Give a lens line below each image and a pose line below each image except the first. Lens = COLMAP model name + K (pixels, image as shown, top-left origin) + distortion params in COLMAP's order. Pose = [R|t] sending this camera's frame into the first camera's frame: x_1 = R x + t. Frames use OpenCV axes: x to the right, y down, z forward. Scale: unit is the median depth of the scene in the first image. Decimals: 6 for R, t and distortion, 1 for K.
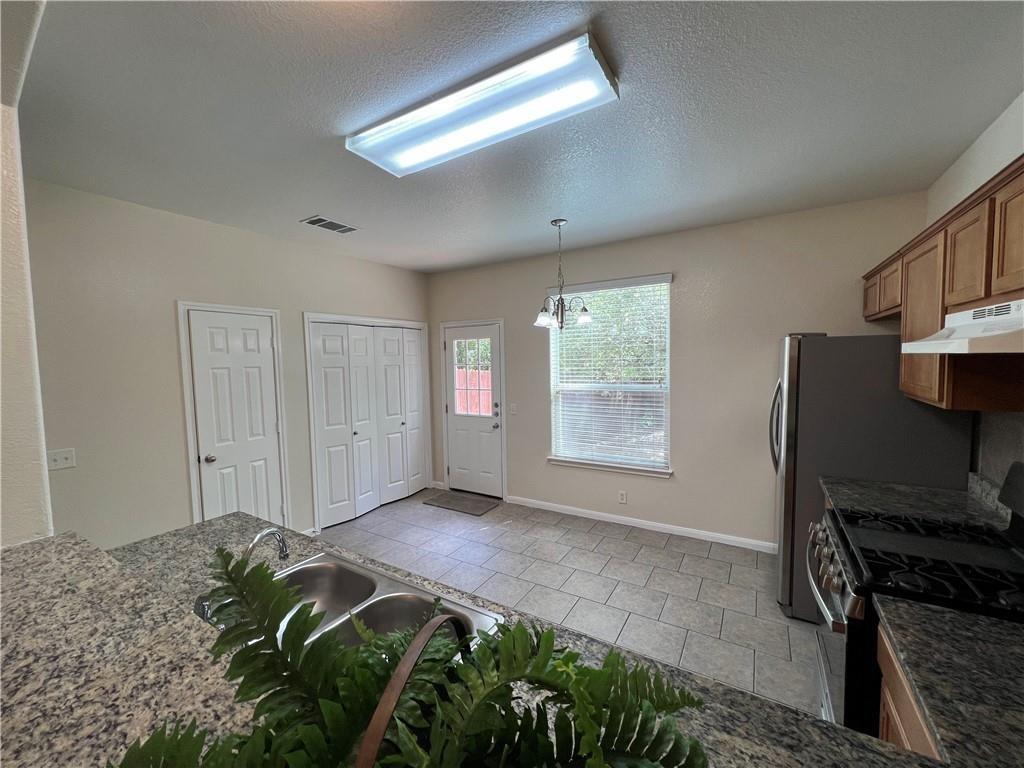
lens RADIAL K [[420.9, 0, 495.9], [0, 420.9, 386.1], [0, 0, 1]] dist [-0.004807, 0.000755]
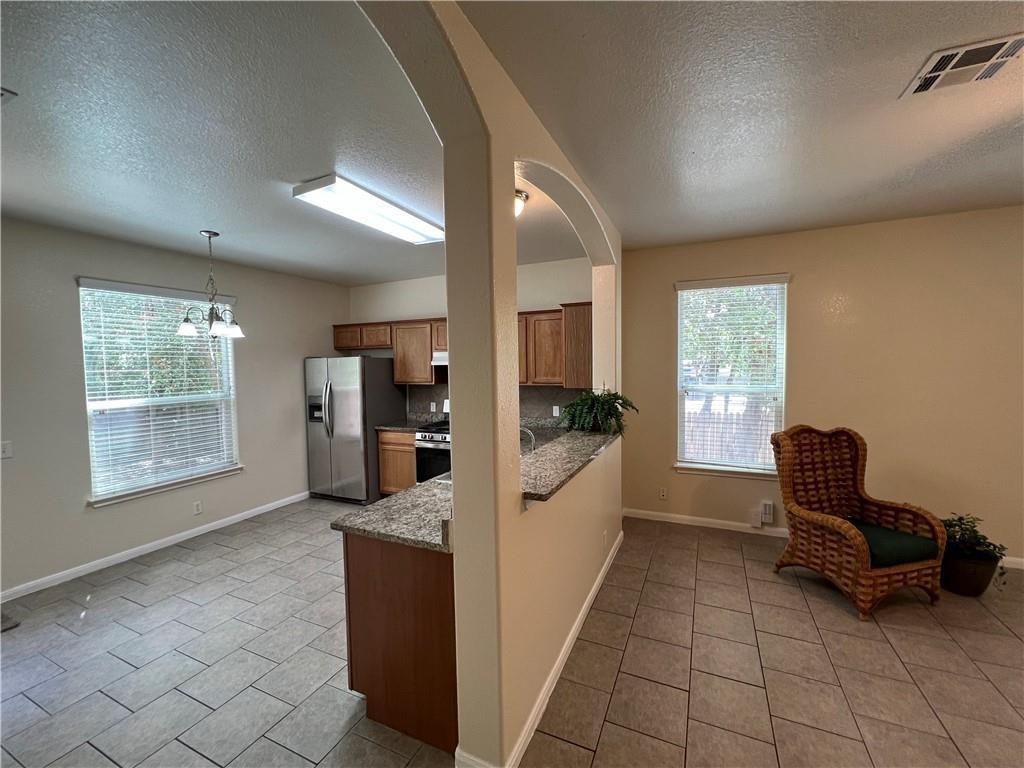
lens RADIAL K [[420.9, 0, 505.6], [0, 420.9, 387.0], [0, 0, 1]] dist [-0.004807, 0.000755]
pose [[-0.159700, -0.025564, 0.986834, -0.764561], [0.084501, 0.995641, 0.039467, -0.000474], [-0.983542, 0.089691, -0.156844, 0.384229]]
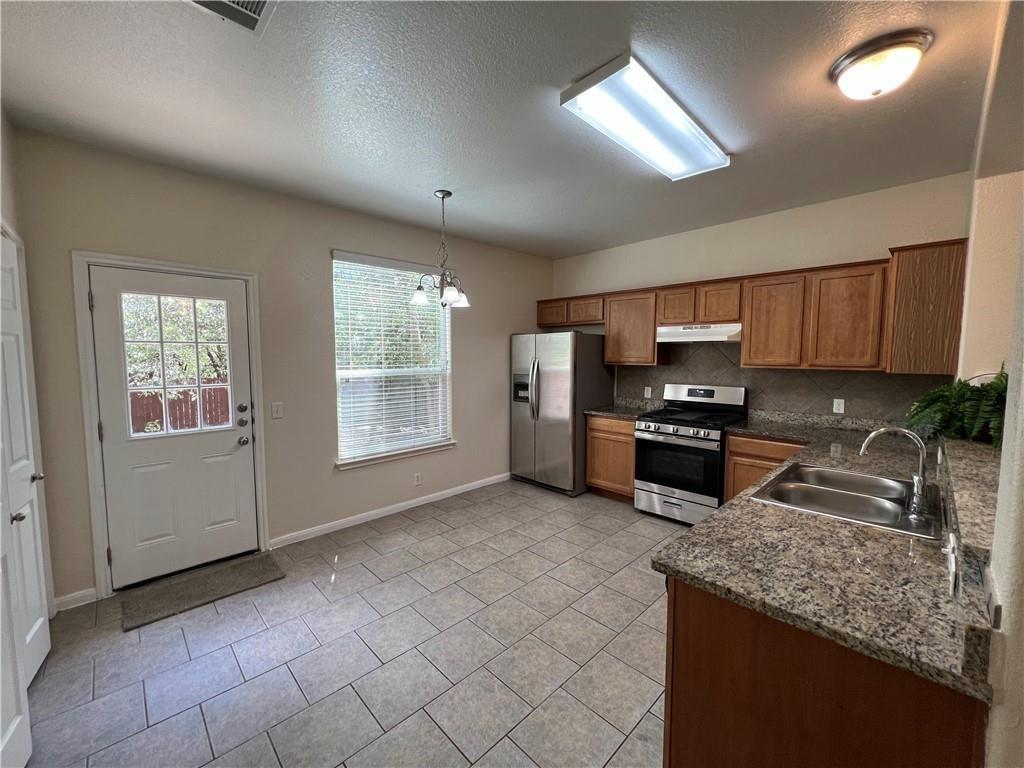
lens RADIAL K [[420.9, 0, 517.1], [0, 420.9, 387.0], [0, 0, 1]] dist [-0.004807, 0.000755]
pose [[0.200341, -0.055173, 0.978172, -0.603925], [0.057927, 0.997333, 0.044390, 0.009797], [-0.978012, 0.047770, 0.203002, 0.522072]]
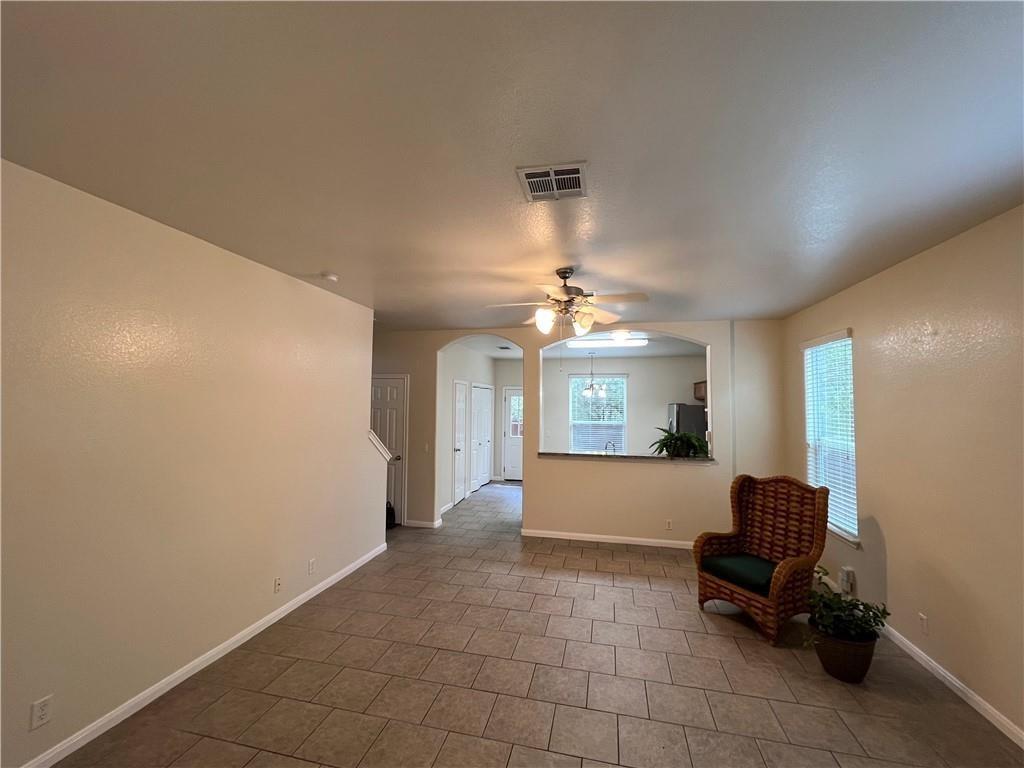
lens RADIAL K [[420.9, 0, 508.5], [0, 420.9, 388.1], [0, 0, 1]] dist [-0.004807, 0.000755]
pose [[0.928737, 0.053288, 0.366889, -0.922878], [-0.013306, 0.993770, -0.110657, 0.068475], [-0.370500, 0.097889, 0.923660, -0.805623]]
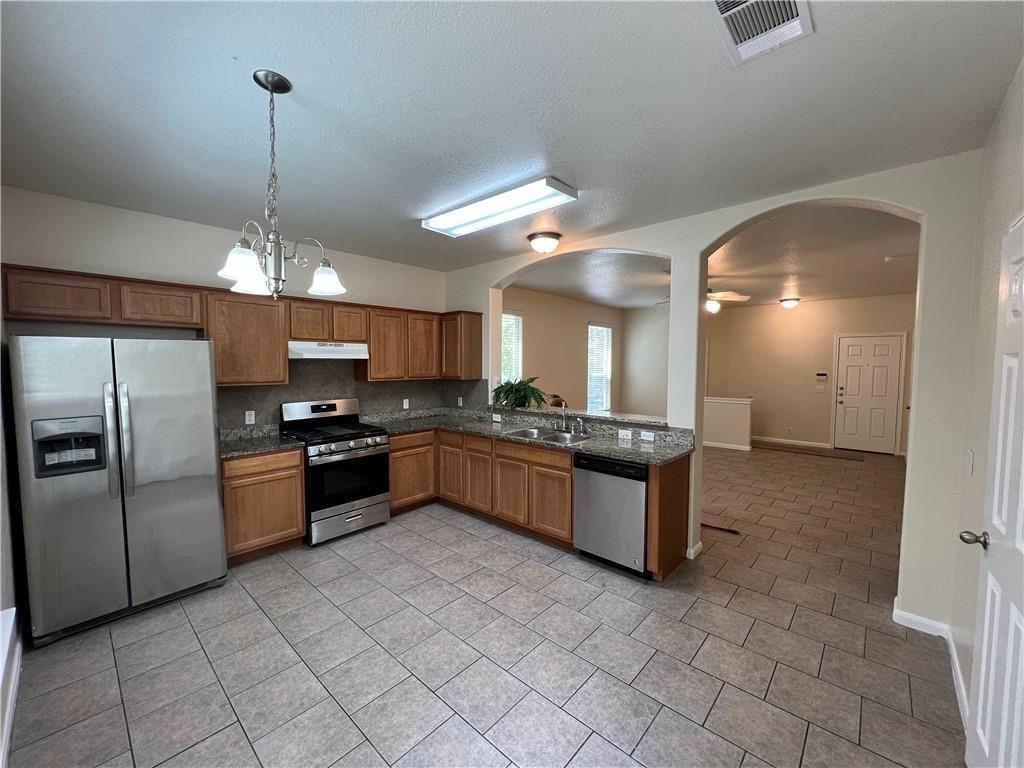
lens RADIAL K [[420.9, 0, 495.3], [0, 420.9, 387.3], [0, 0, 1]] dist [-0.004807, 0.000755]
pose [[-0.988122, 0.015035, 0.152933, -0.130278], [0.033876, 0.992032, 0.121346, -0.064098], [-0.149890, 0.125085, -0.980758, 1.204203]]
